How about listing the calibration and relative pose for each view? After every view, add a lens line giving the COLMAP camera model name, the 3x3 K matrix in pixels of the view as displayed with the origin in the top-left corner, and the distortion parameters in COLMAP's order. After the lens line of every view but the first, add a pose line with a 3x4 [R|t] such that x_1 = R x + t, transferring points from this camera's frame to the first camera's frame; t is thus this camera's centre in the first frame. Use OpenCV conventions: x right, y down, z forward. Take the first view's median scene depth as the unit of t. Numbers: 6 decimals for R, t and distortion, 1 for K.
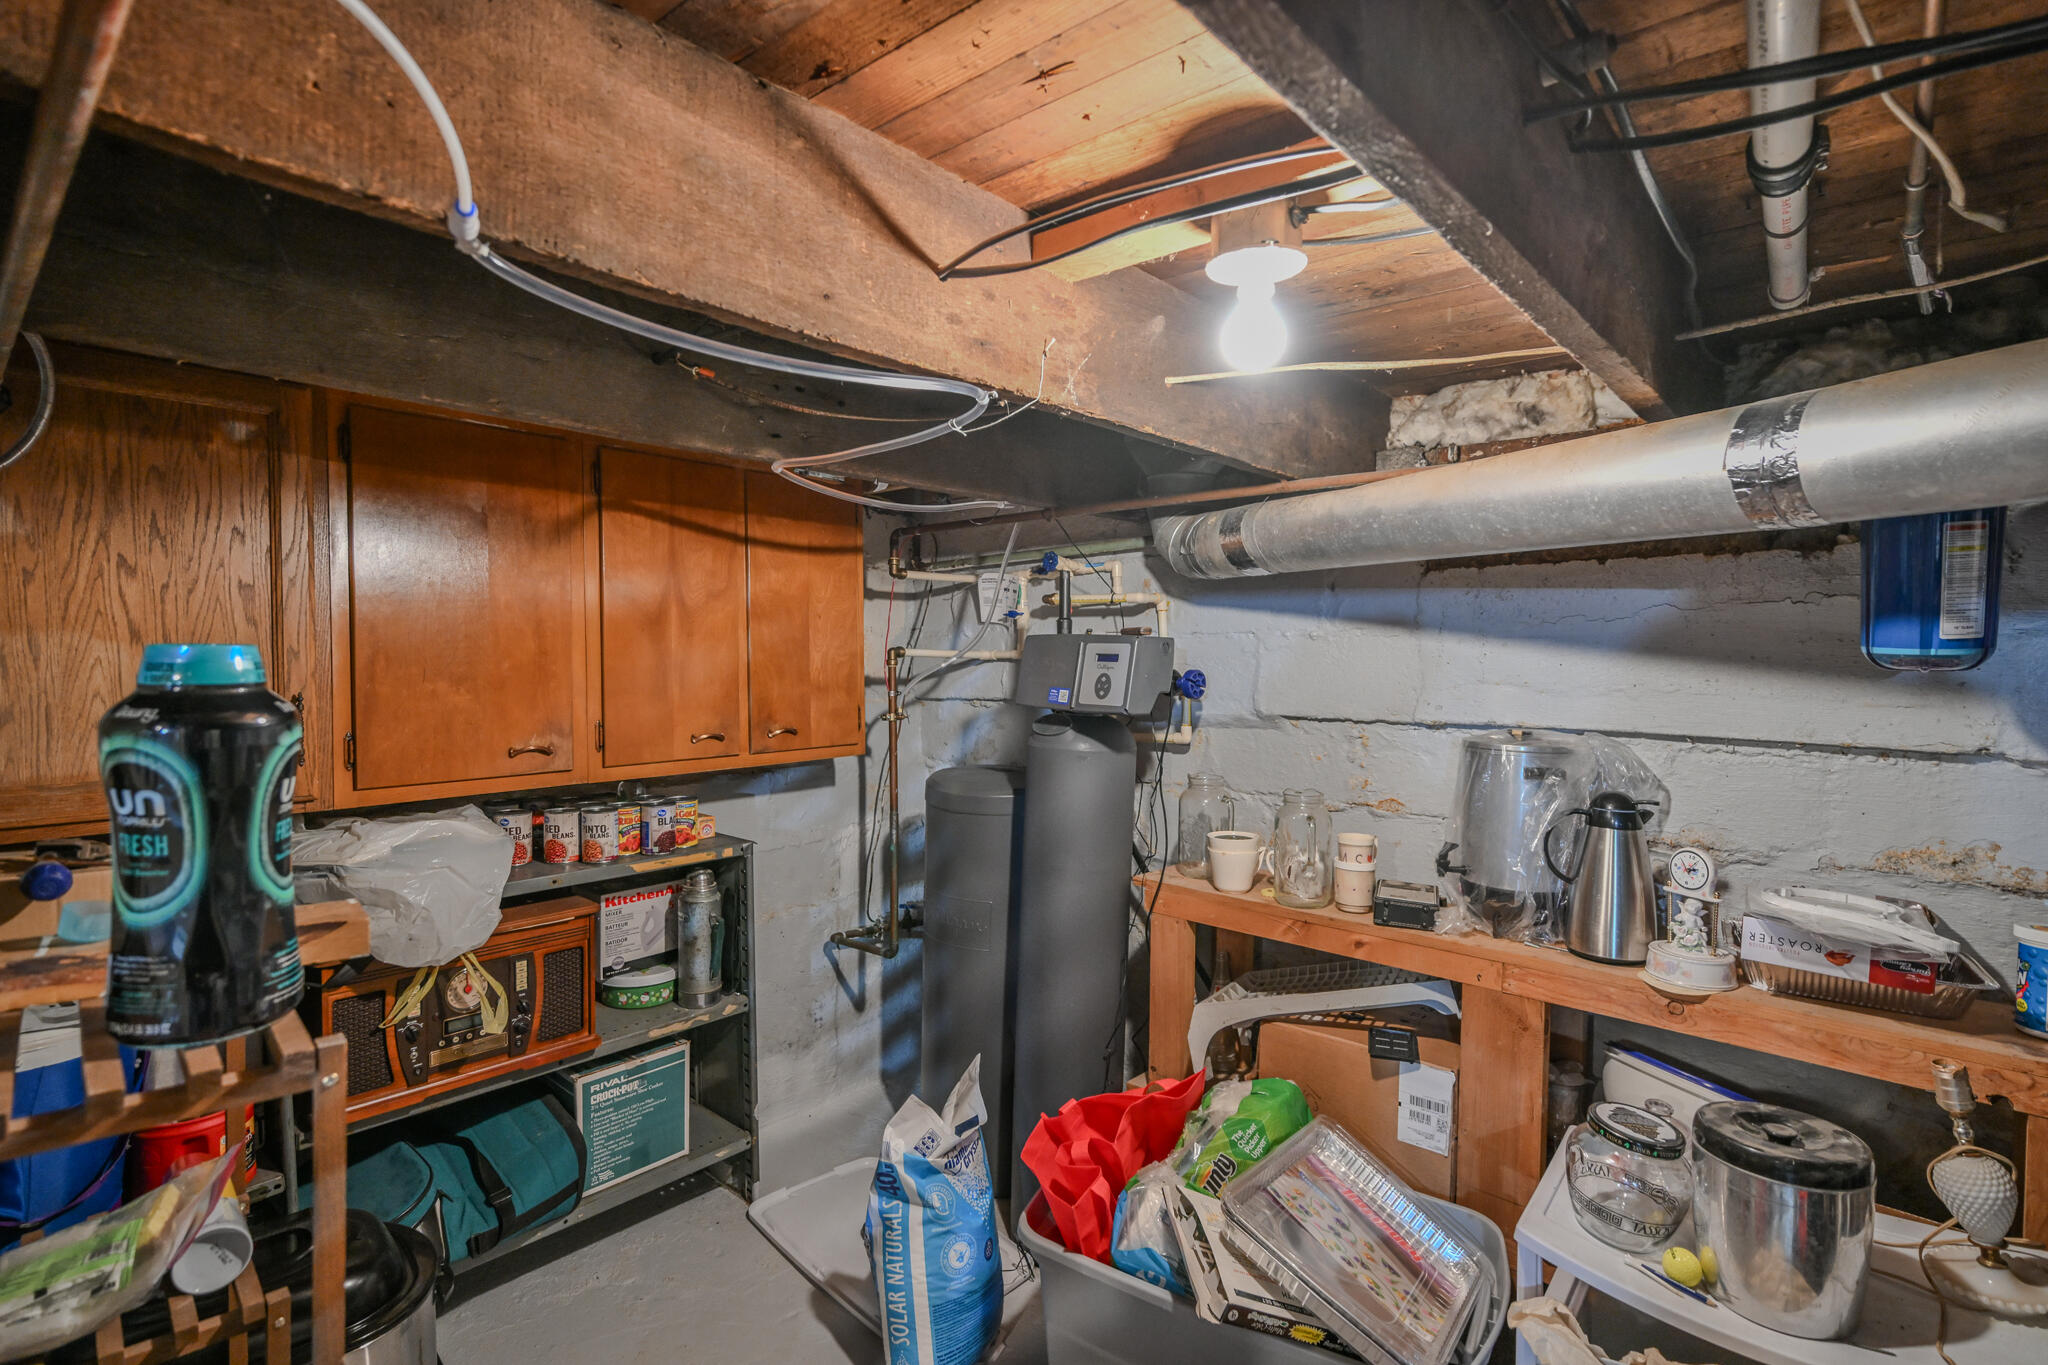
lens RADIAL K [[998.7, 0, 1029.9], [0, 998.7, 682.7], [0, 0, 1]] dist [-0.011212, 0.001216]
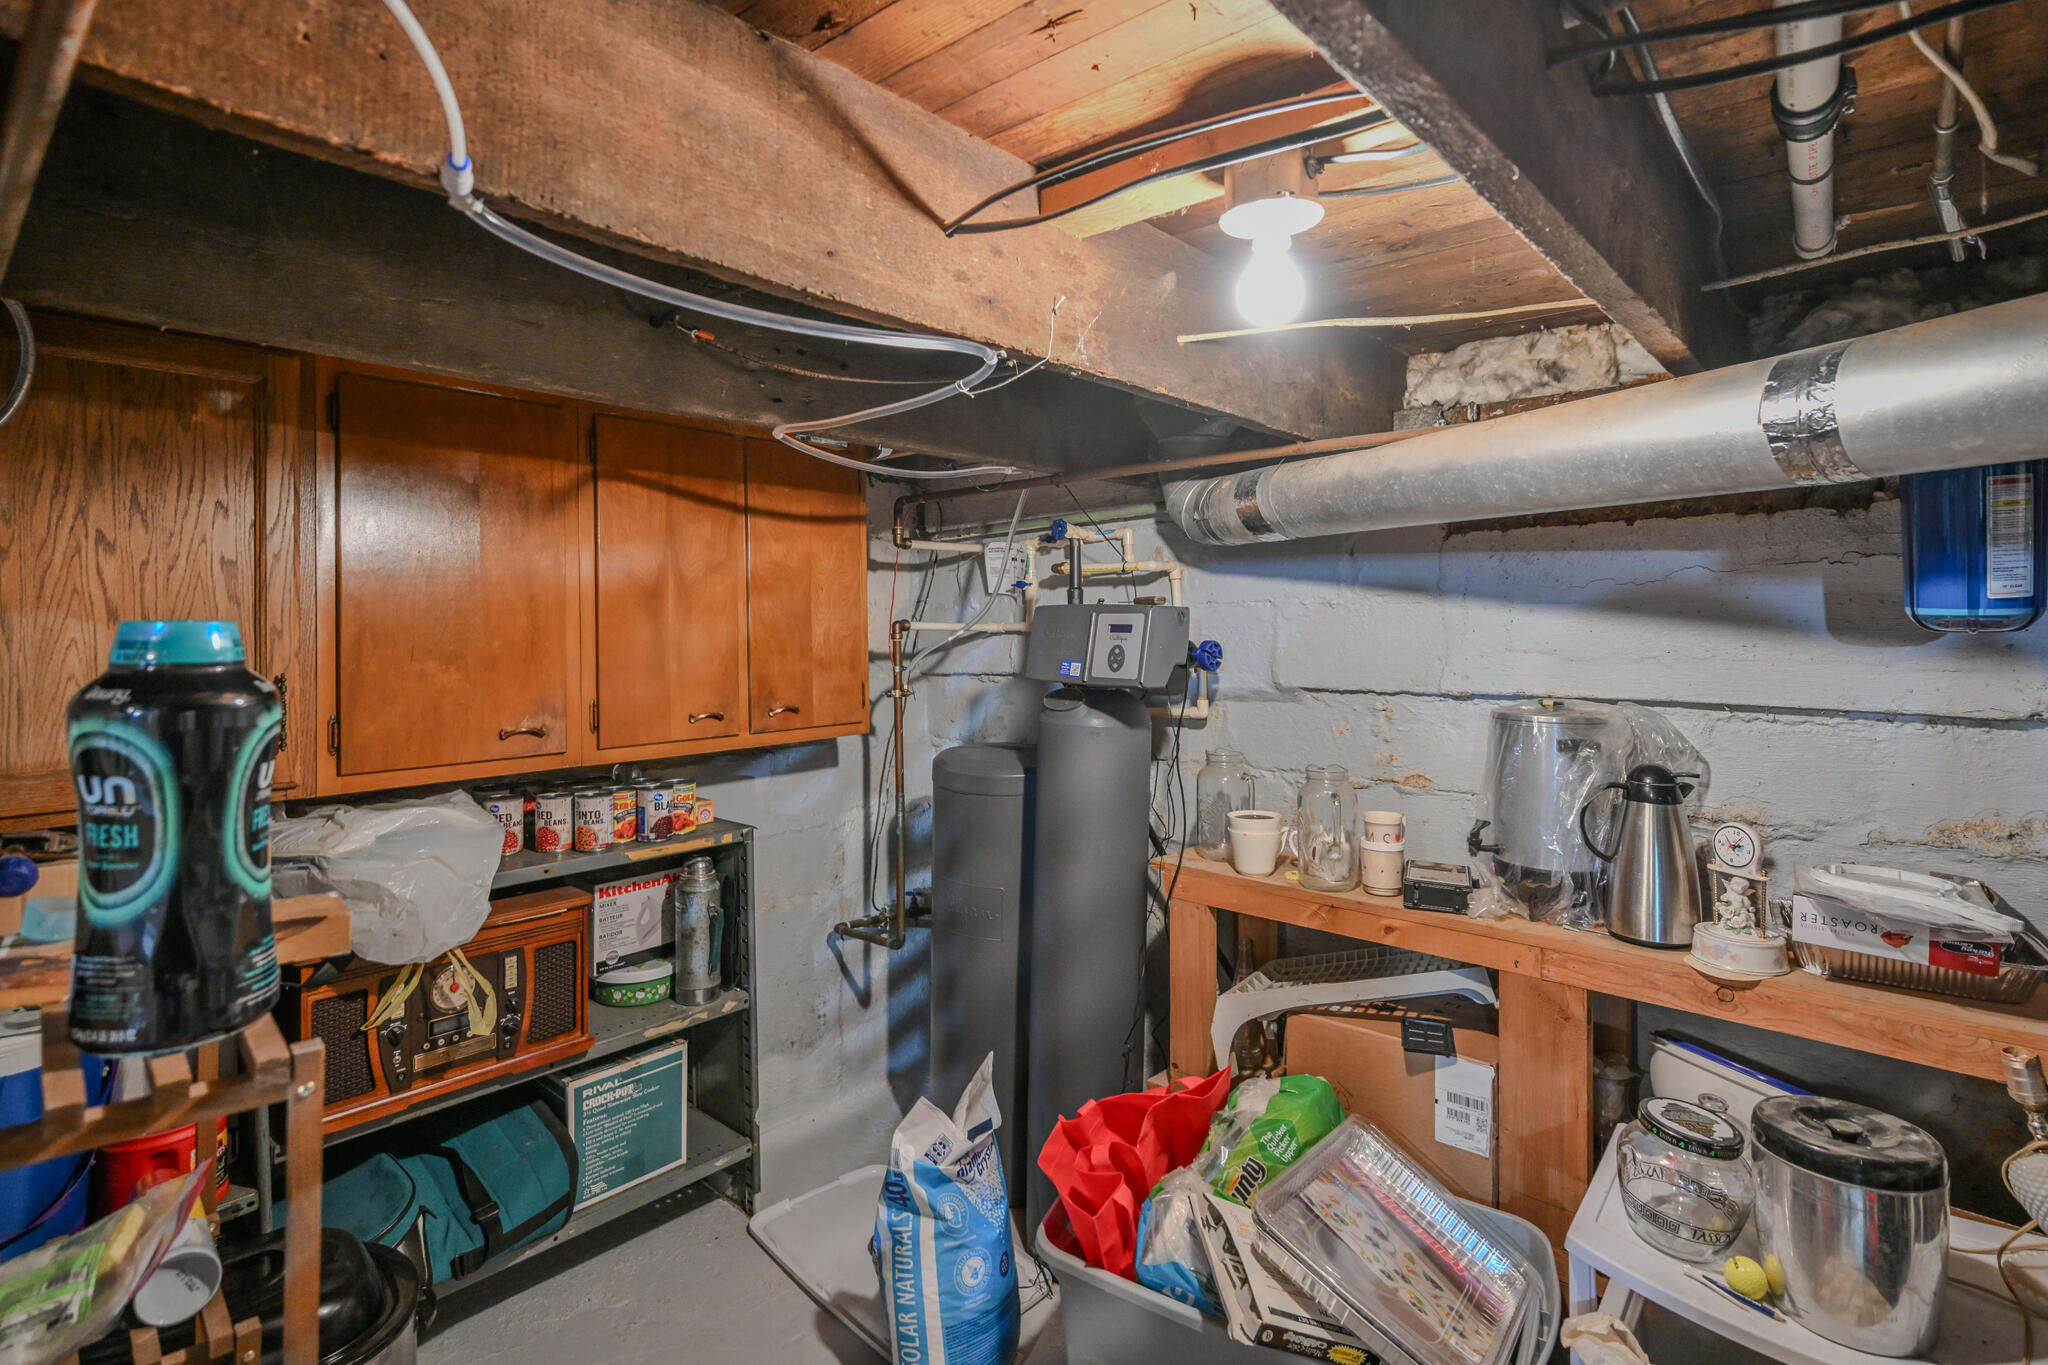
lens RADIAL K [[998.7, 0, 994.9], [0, 998.7, 619.3], [0, 0, 1]] dist [-0.011212, 0.001216]
pose [[0.999635, -0.015740, -0.021946, -0.023467], [0.014703, 0.998802, -0.046663, 0.009677], [0.022654, 0.046323, 0.998670, 0.046981]]
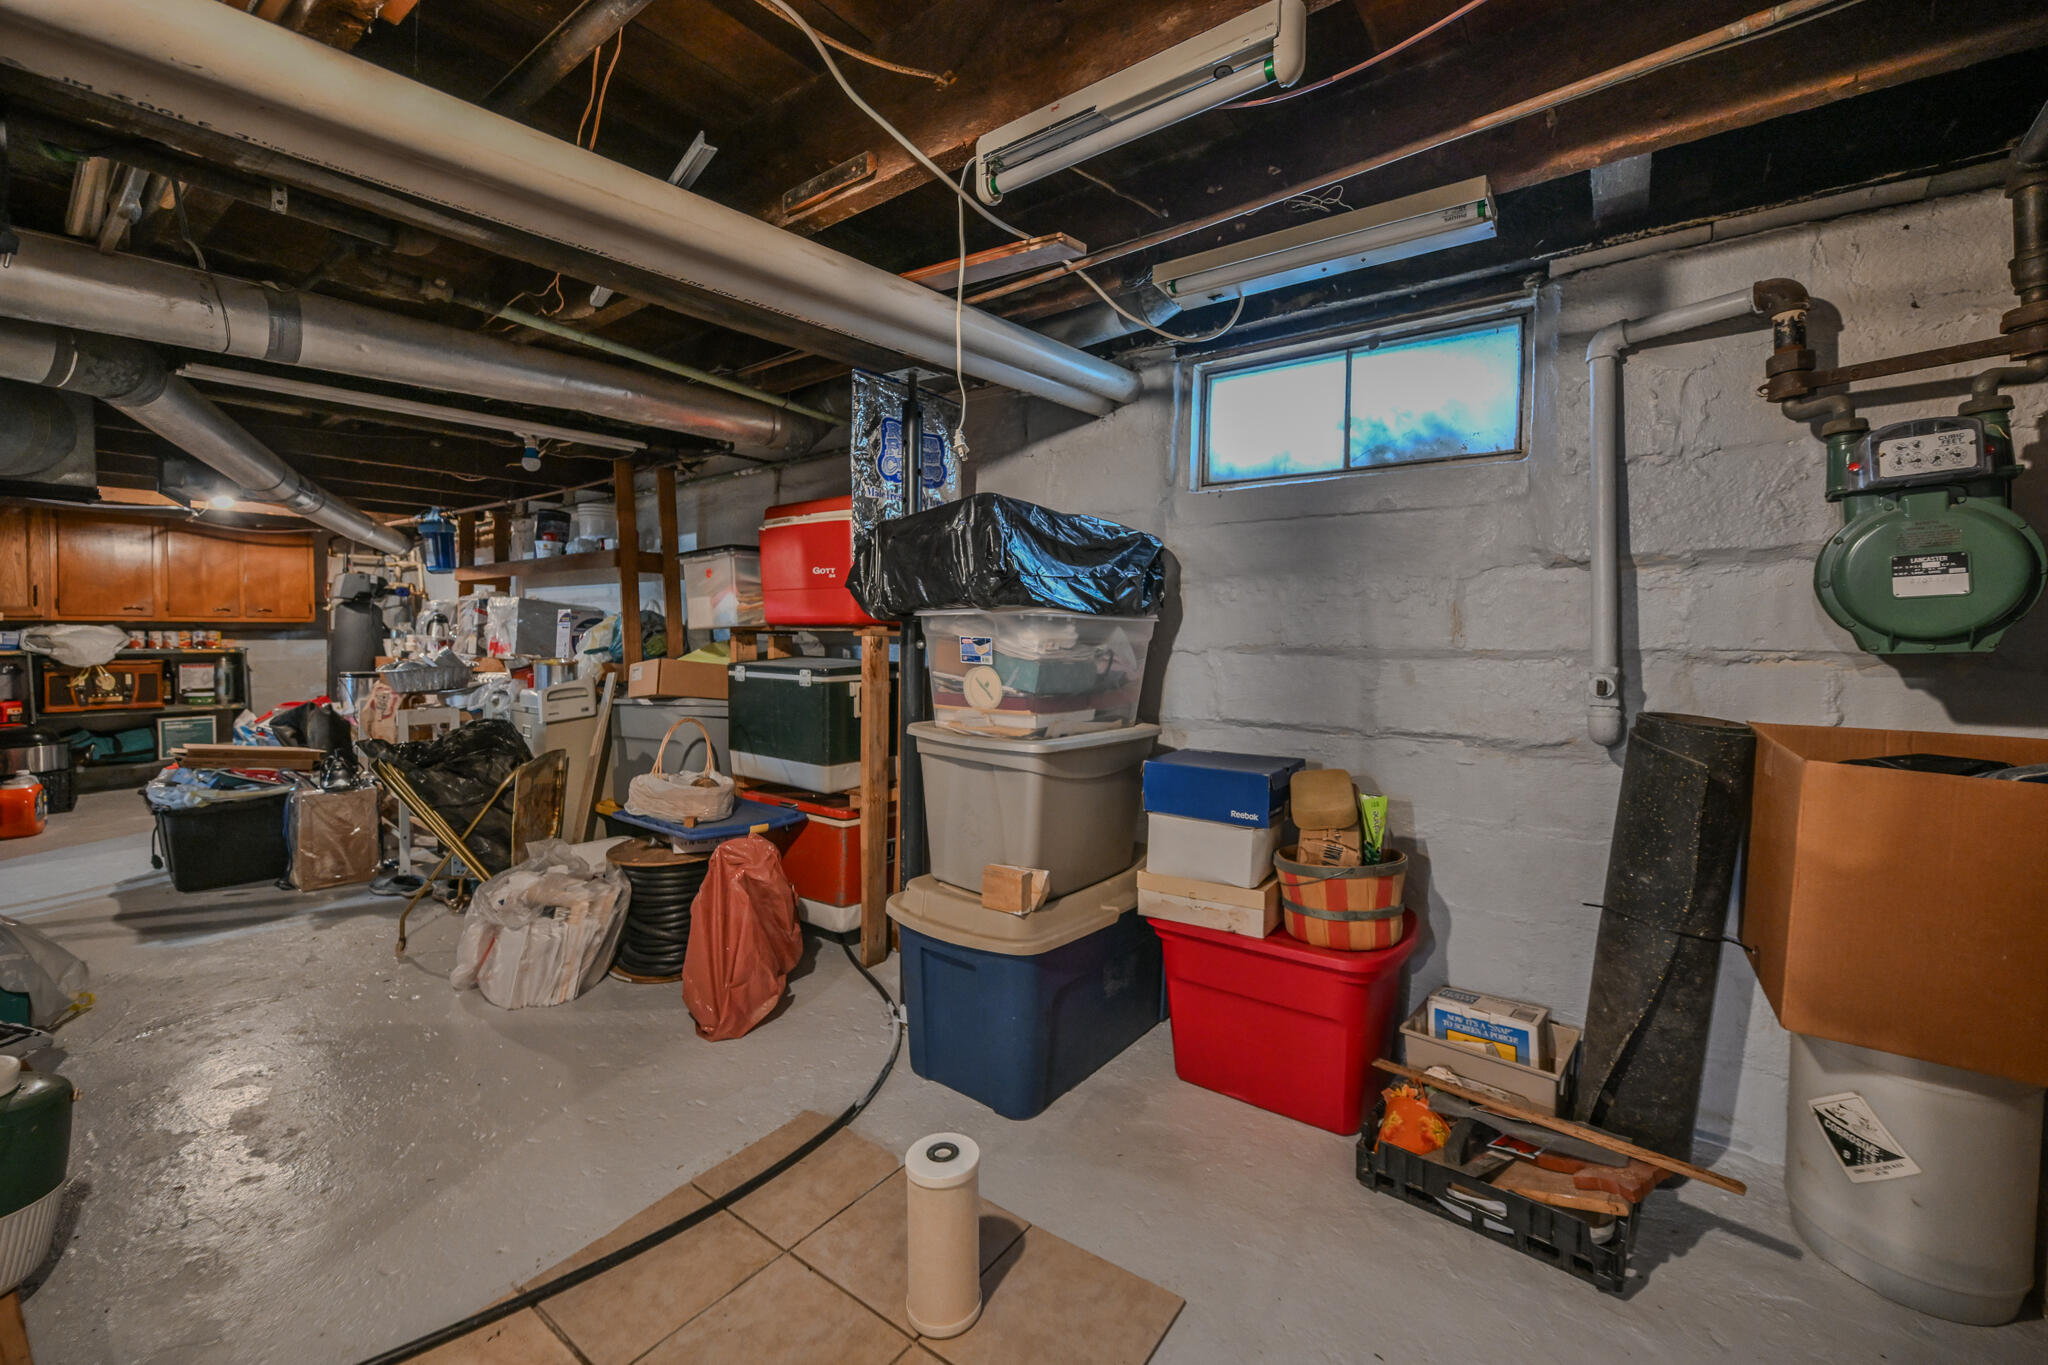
lens RADIAL K [[819.7, 0, 1033.5], [0, 819.7, 645.2], [0, 0, 1]] dist [0.000307, 0.000468]
pose [[0.996326, -0.005177, 0.085480, 1.864049], [0.006828, 0.999796, -0.019032, 0.224124], [-0.085364, 0.019546, 0.996158, -1.612987]]
